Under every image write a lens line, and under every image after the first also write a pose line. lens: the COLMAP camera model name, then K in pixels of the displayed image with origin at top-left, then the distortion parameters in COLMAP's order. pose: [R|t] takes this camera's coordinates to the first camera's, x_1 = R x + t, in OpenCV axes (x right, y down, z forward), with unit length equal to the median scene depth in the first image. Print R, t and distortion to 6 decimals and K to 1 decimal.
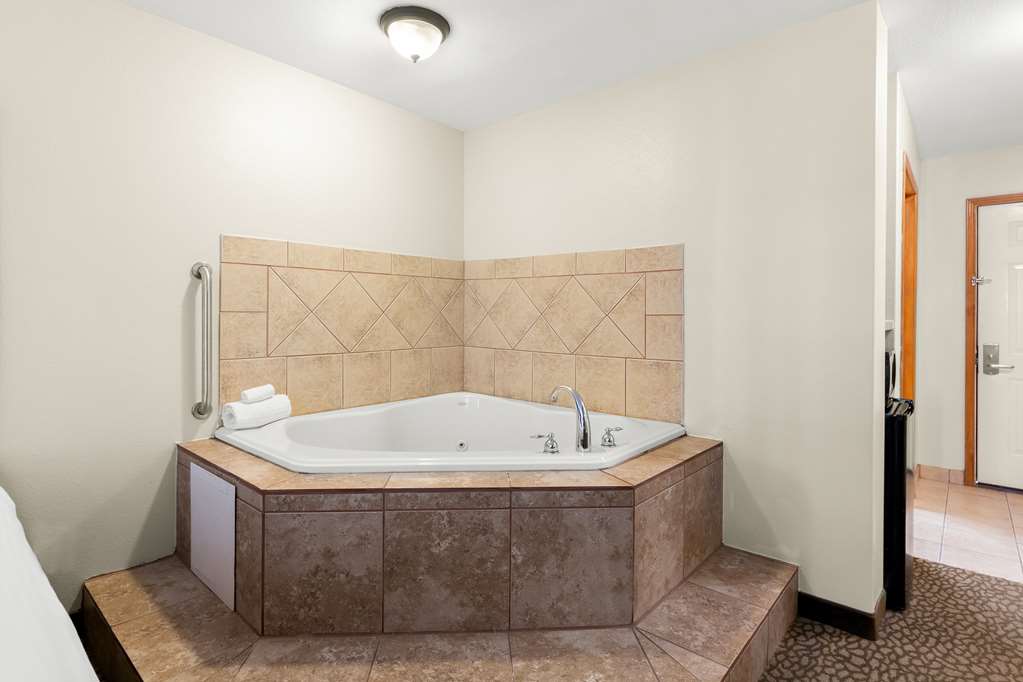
lens RADIAL K [[517.7, 0, 534.7], [0, 517.7, 321.9], [0, 0, 1]] dist [0.001055, -0.002499]
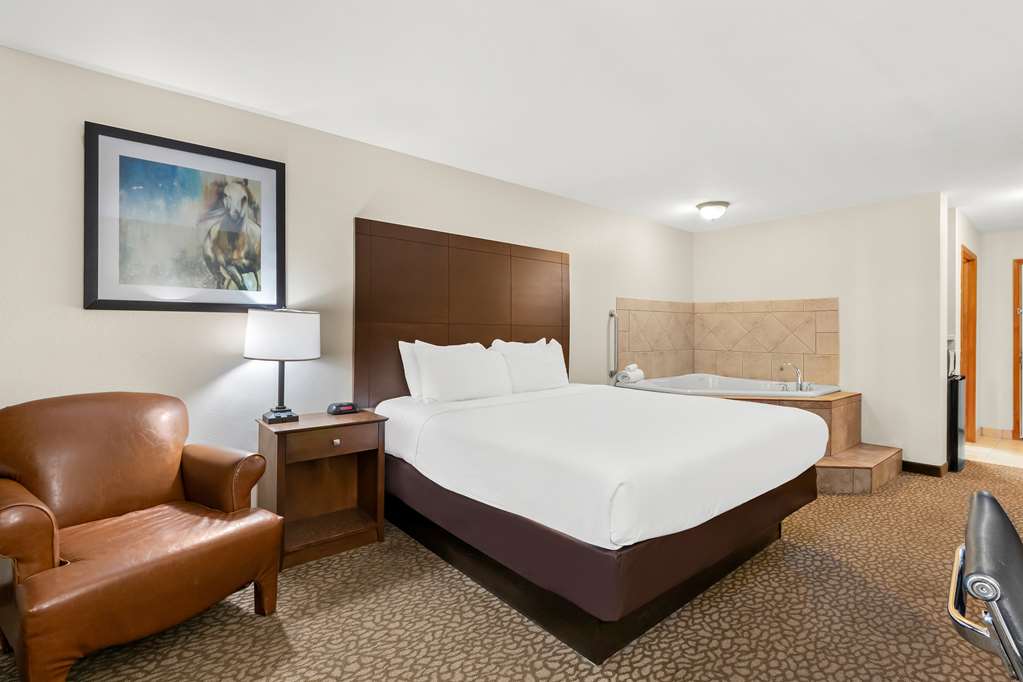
lens RADIAL K [[474.2, 0, 511.8], [0, 474.2, 335.8], [0, 0, 1]] dist [-0.019807, 0.003664]
pose [[0.983070, -0.000565, -0.183232, -0.572845], [0.000512, 1.000000, -0.000334, -0.000363], [0.183232, 0.000234, 0.983070, -0.954866]]
